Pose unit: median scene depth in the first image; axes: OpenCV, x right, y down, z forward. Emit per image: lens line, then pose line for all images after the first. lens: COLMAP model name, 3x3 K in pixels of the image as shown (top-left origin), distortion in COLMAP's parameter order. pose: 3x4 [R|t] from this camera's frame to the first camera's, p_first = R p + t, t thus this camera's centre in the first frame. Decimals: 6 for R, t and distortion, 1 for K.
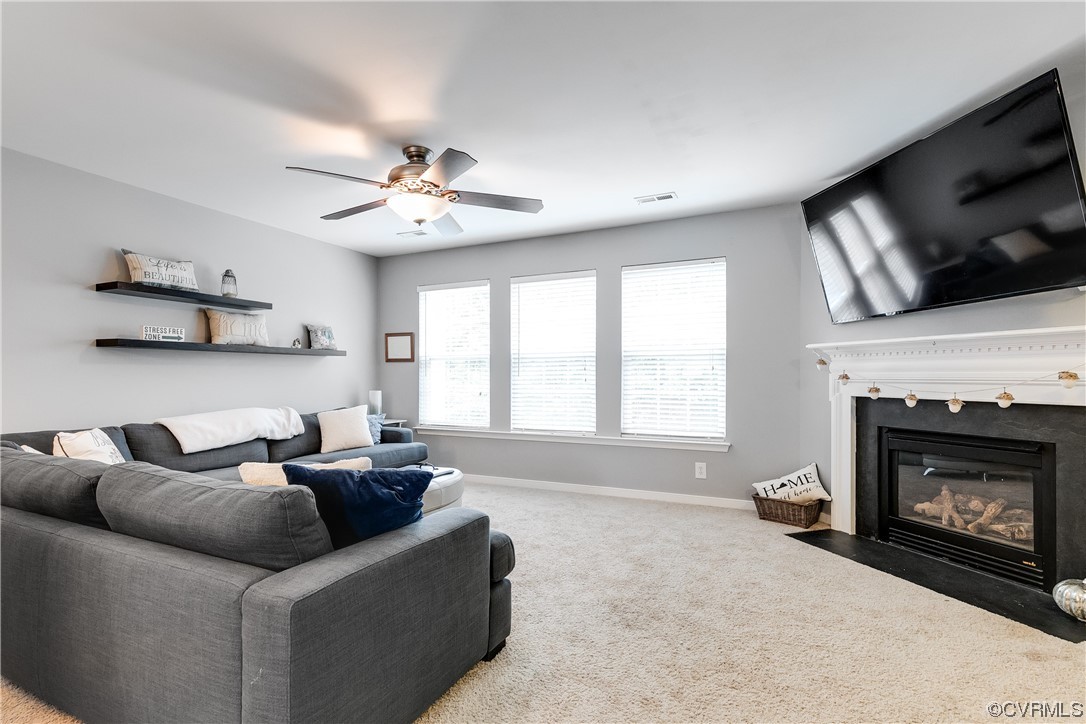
lens RADIAL K [[495.5, 0, 544.8], [0, 495.5, 372.0], [0, 0, 1]] dist [0.016365, -0.001561]
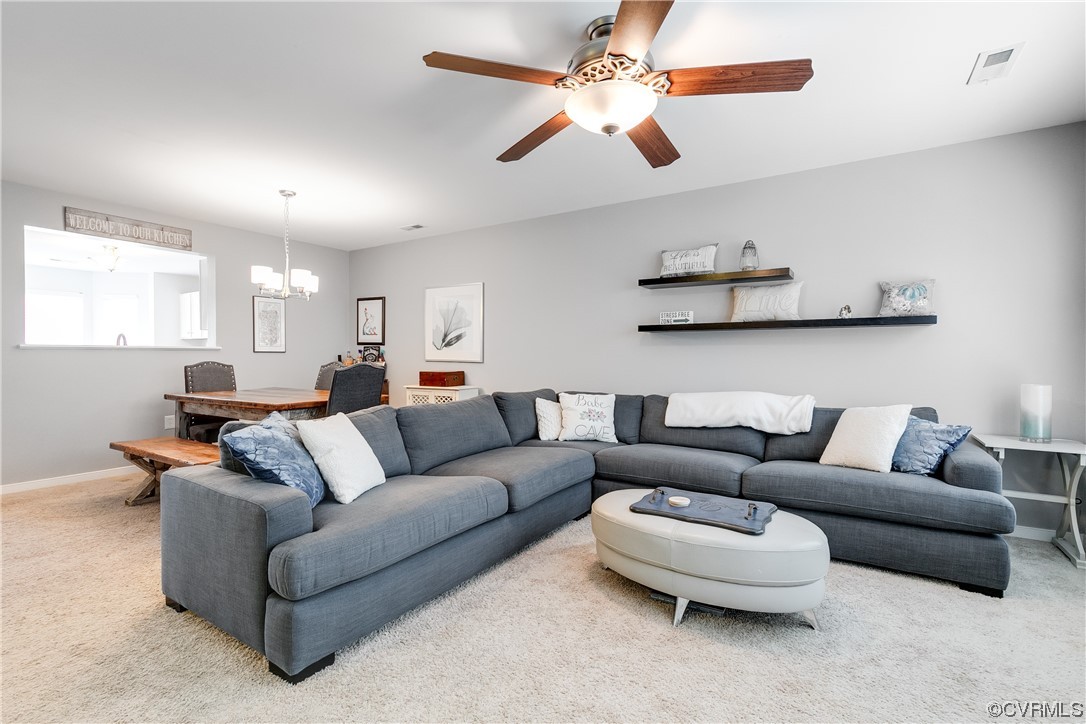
lens RADIAL K [[495.5, 0, 543.4], [0, 495.5, 361.8], [0, 0, 1]] dist [0.016365, -0.001561]
pose [[-0.119030, 0.014843, -0.992780, 0.357592], [0.008440, 0.999867, 0.013937, 0.003670], [0.992855, -0.006720, -0.119139, 0.783423]]
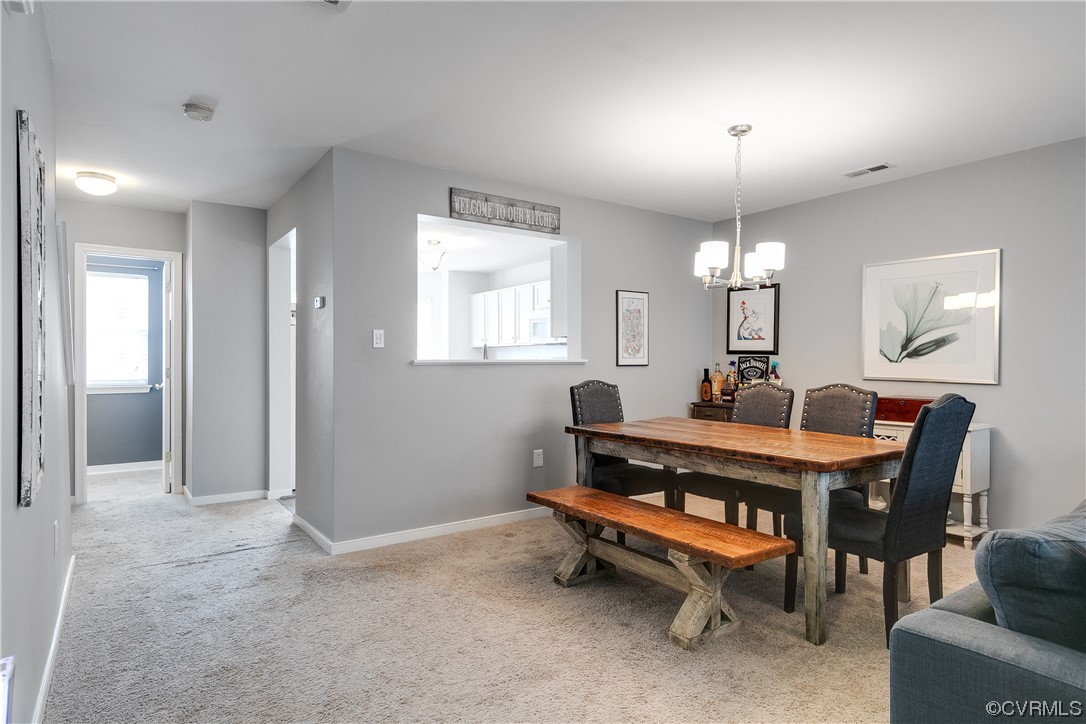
lens RADIAL K [[616.7, 0, 544.2], [0, 616.7, 362.2], [0, 0, 1]] dist [0.023454, -0.000423]
pose [[-0.478025, 0.005359, -0.878330, 0.261835], [0.009967, 0.999950, 0.000677, -0.021951], [0.878290, -0.008431, -0.478055, 0.273742]]
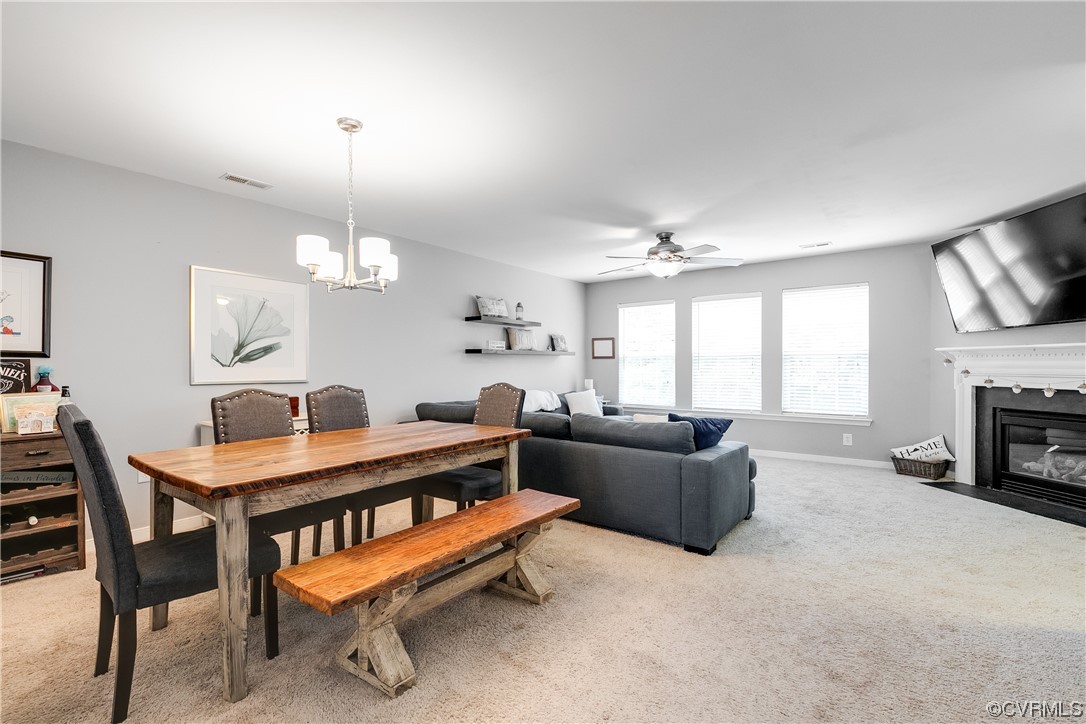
lens RADIAL K [[495.5, 0, 545.9], [0, 495.5, 362.5], [0, 0, 1]] dist [0.016365, -0.001561]
pose [[0.983102, -0.001924, -0.183049, -0.284347], [0.003086, 0.999977, 0.006064, -0.026840], [0.183033, -0.006526, 0.983085, -0.565321]]
